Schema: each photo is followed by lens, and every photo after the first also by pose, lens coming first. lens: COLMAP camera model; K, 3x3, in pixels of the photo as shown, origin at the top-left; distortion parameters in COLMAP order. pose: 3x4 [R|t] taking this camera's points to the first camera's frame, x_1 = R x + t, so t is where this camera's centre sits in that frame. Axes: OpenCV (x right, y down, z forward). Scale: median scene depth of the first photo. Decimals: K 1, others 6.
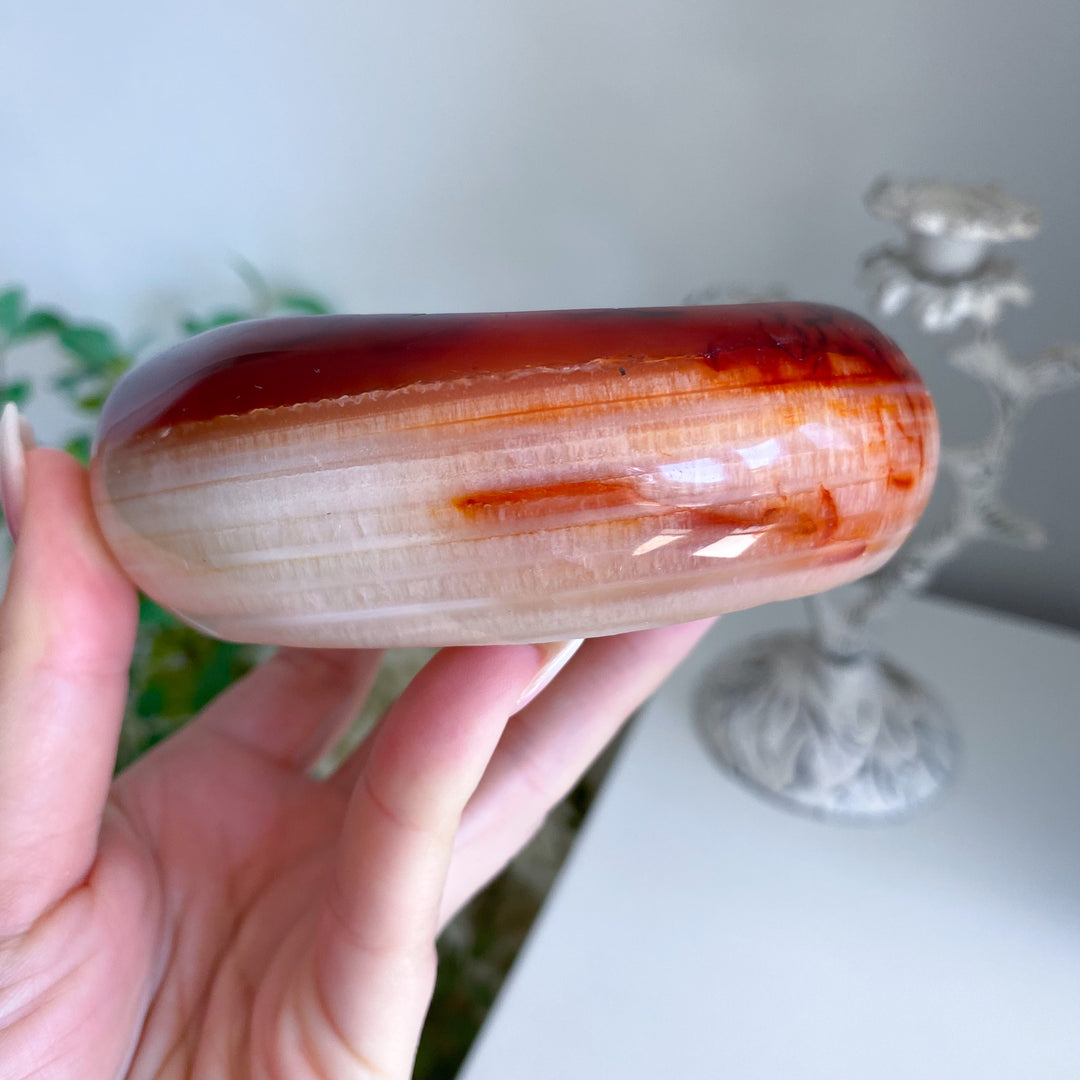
lens RADIAL K [[1098.9, 0, 564.5], [0, 1098.9, 527.2], [0, 0, 1]] dist [0.223943, -0.900051]
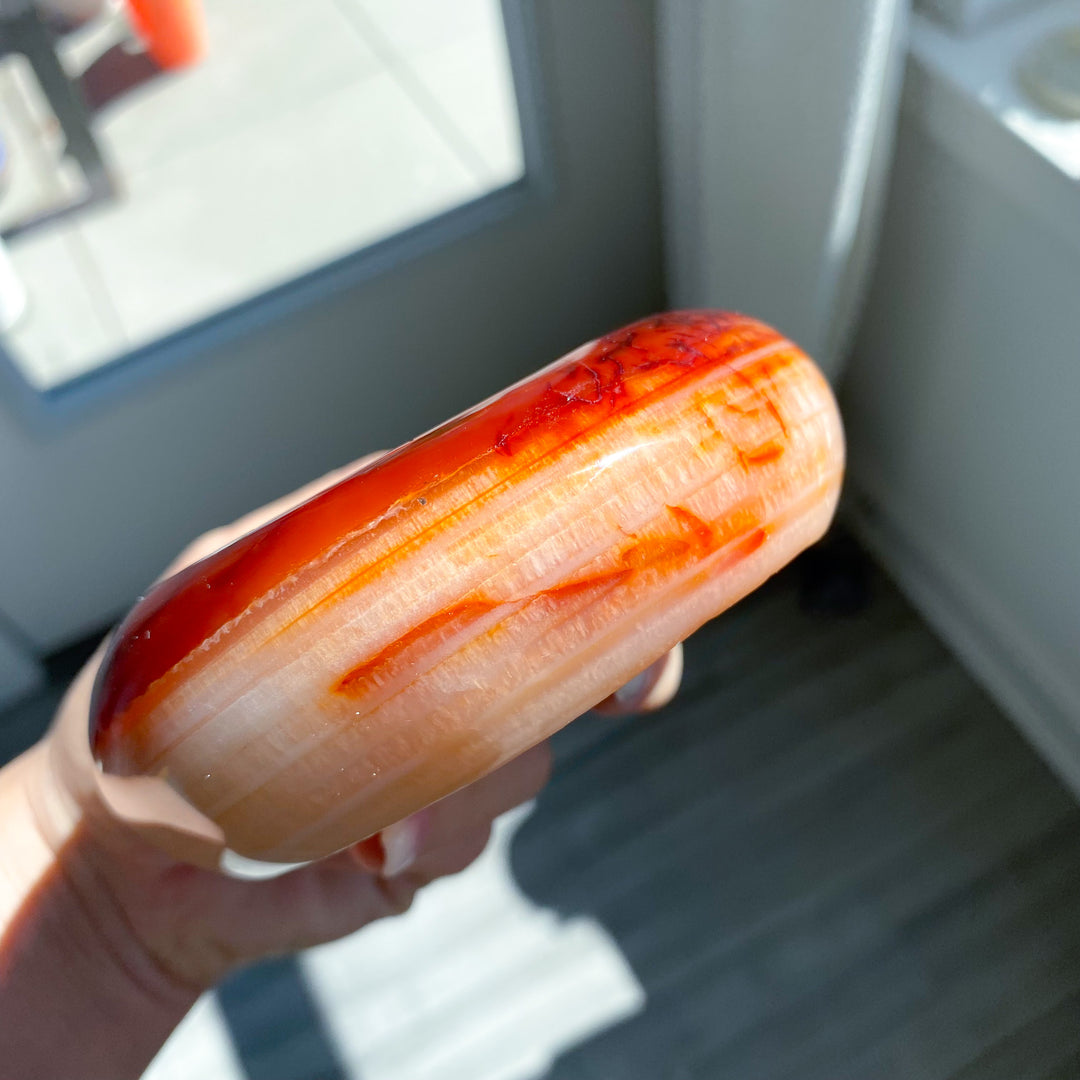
lens RADIAL K [[1098.9, 0, 564.5], [0, 1098.9, 527.2], [0, 0, 1]] dist [0.223943, -0.900051]
pose [[0.886425, -0.447113, -0.119755, 0.279020], [0.439650, 0.894205, -0.084289, 0.023938], [0.144773, 0.022066, 0.989219, 0.013071]]
